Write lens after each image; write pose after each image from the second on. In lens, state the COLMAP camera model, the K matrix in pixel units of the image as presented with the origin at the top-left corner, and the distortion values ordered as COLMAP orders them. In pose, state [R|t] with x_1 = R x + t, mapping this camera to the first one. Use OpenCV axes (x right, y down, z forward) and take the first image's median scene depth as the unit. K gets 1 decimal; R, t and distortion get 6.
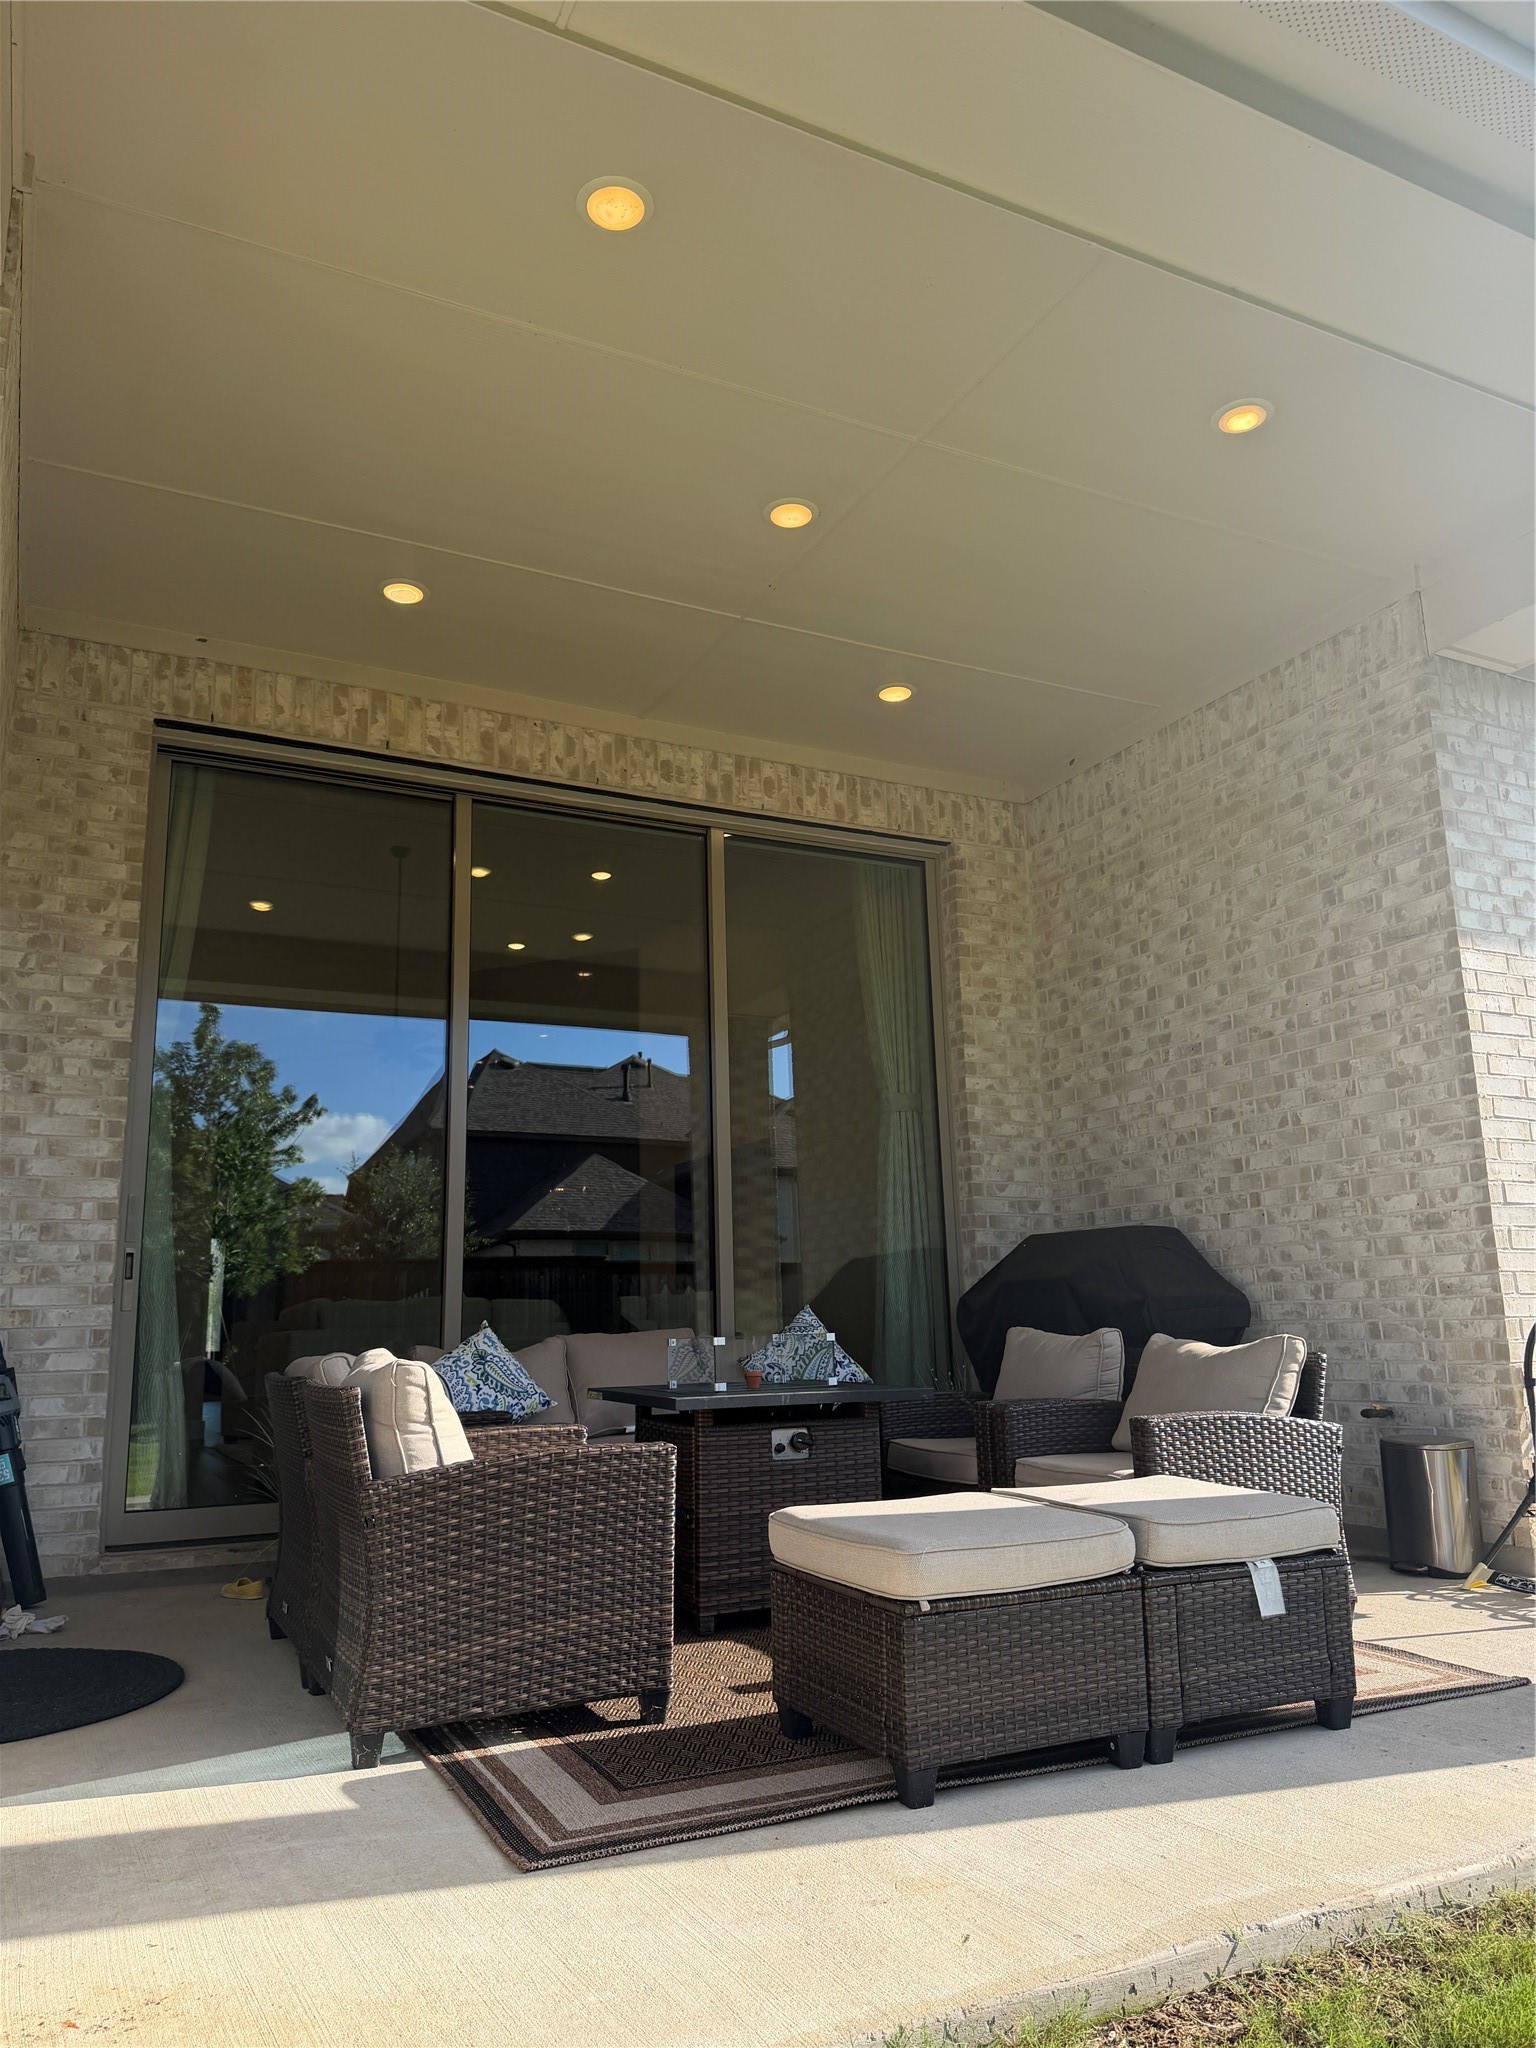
lens RADIAL K [[1438.8, 0, 770.9], [0, 1438.8, 1023.7], [0, 0, 1]] dist [0.059375, -0.083078]
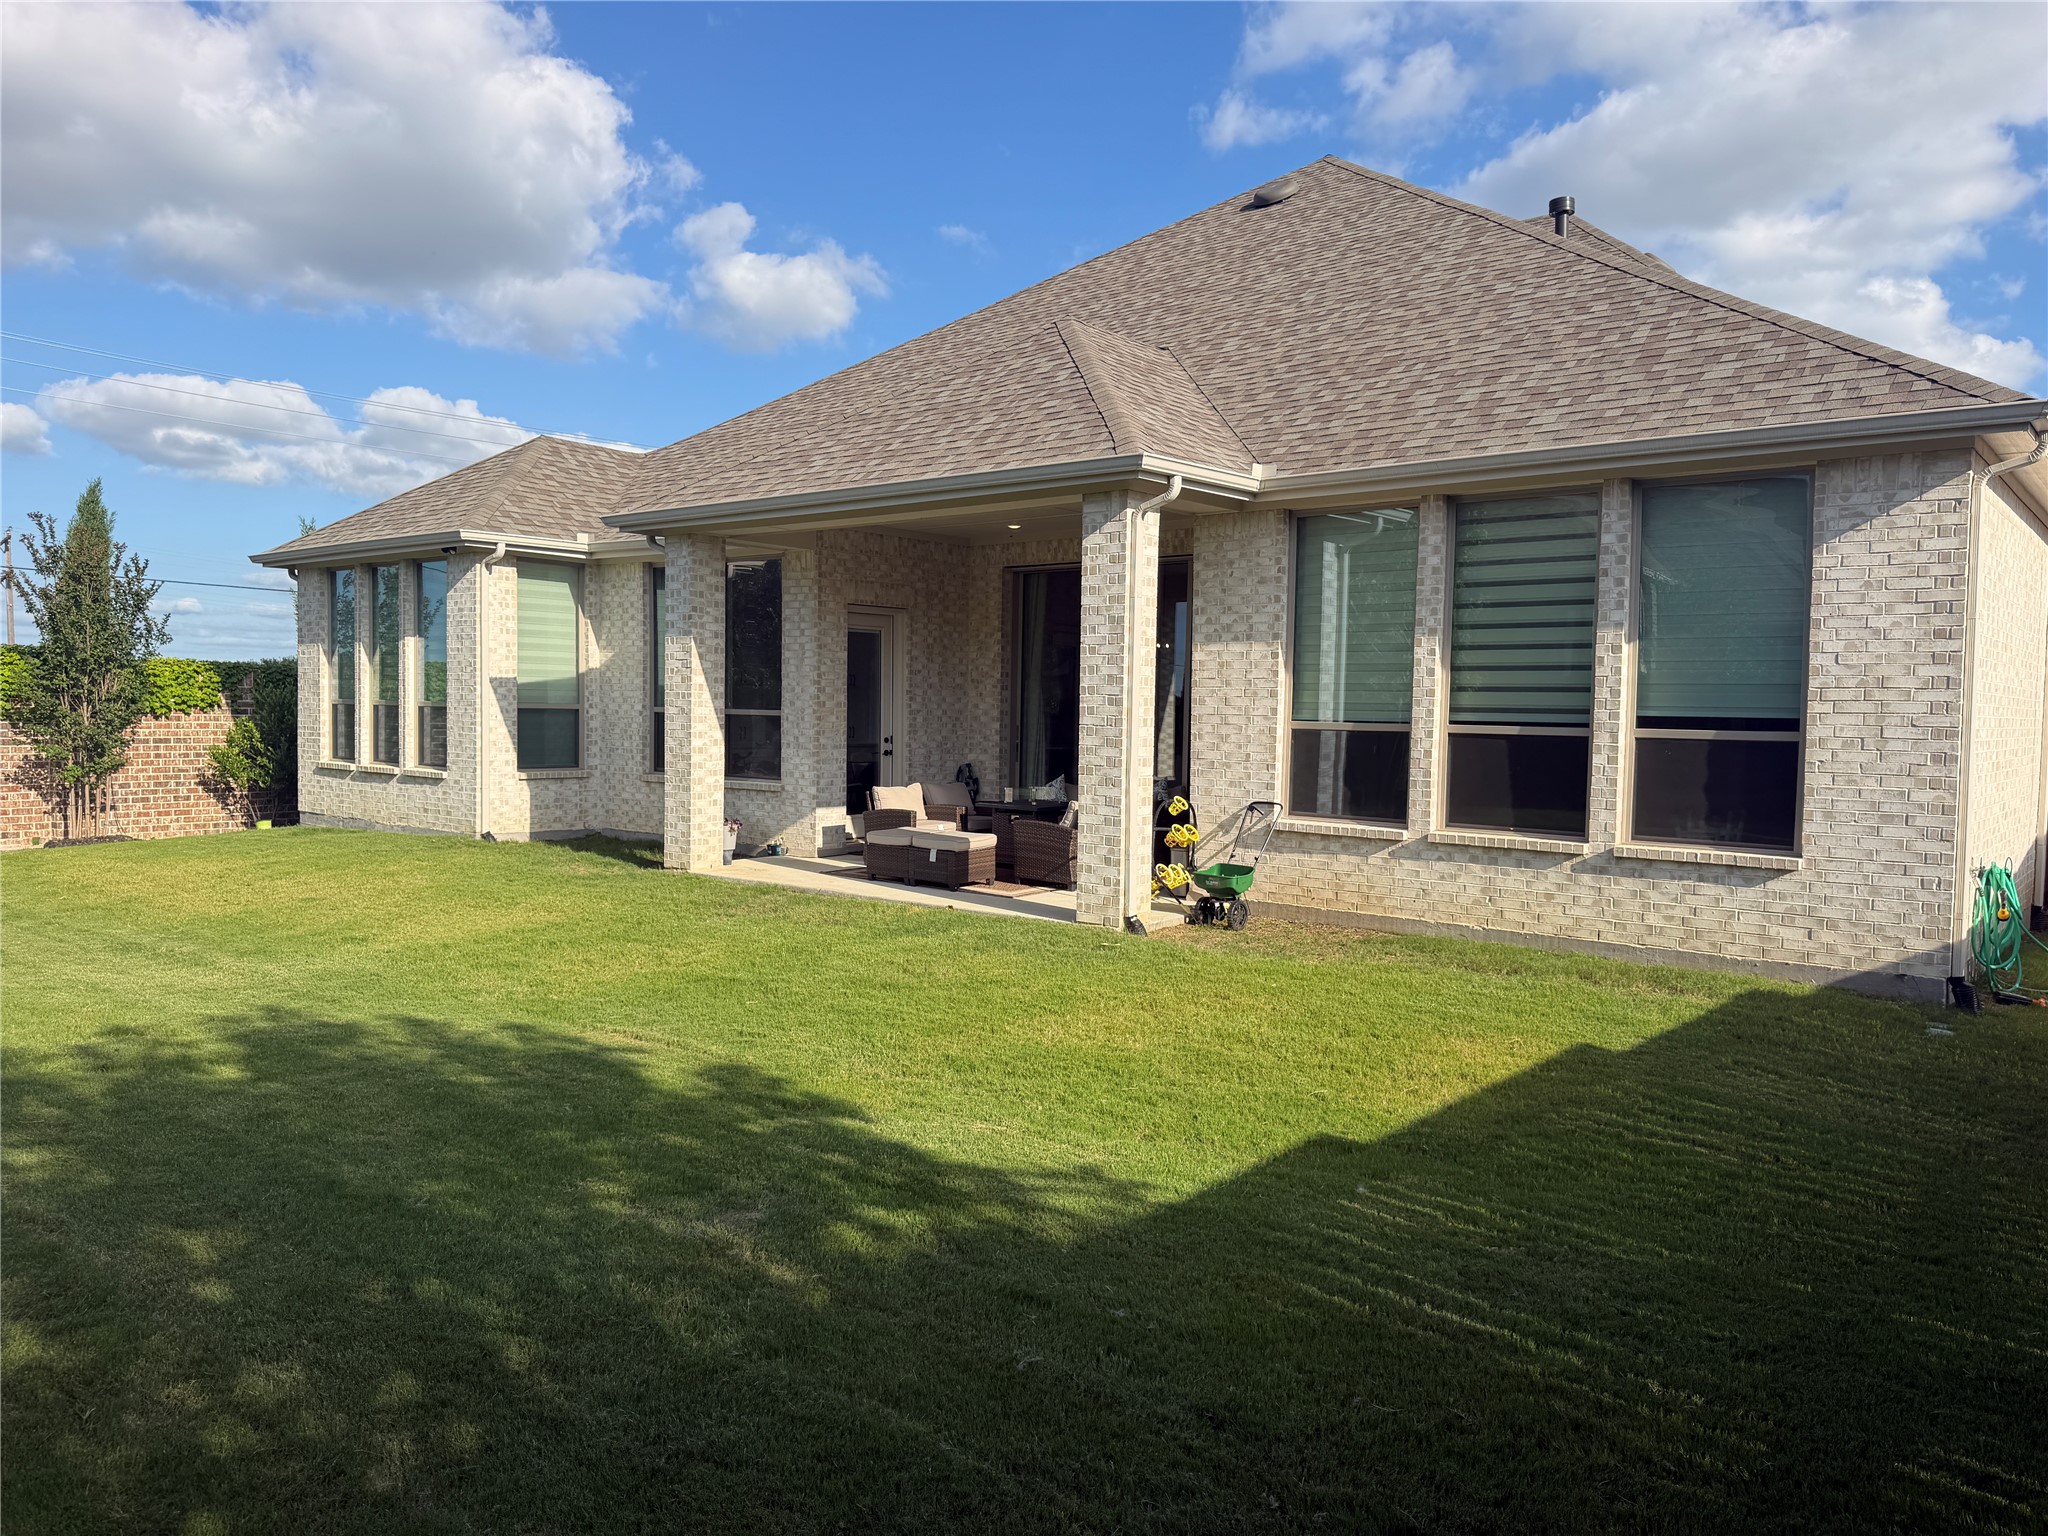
lens RADIAL K [[1438.8, 0, 1023.0], [0, 1438.8, 767.5], [0, 0, 1]] dist [0.059375, -0.083078]
pose [[0.396395, 0.071374, -0.915301, 2.496961], [0.163701, 0.975502, 0.146963, -0.255121], [0.903368, -0.208091, 0.375000, -0.166686]]
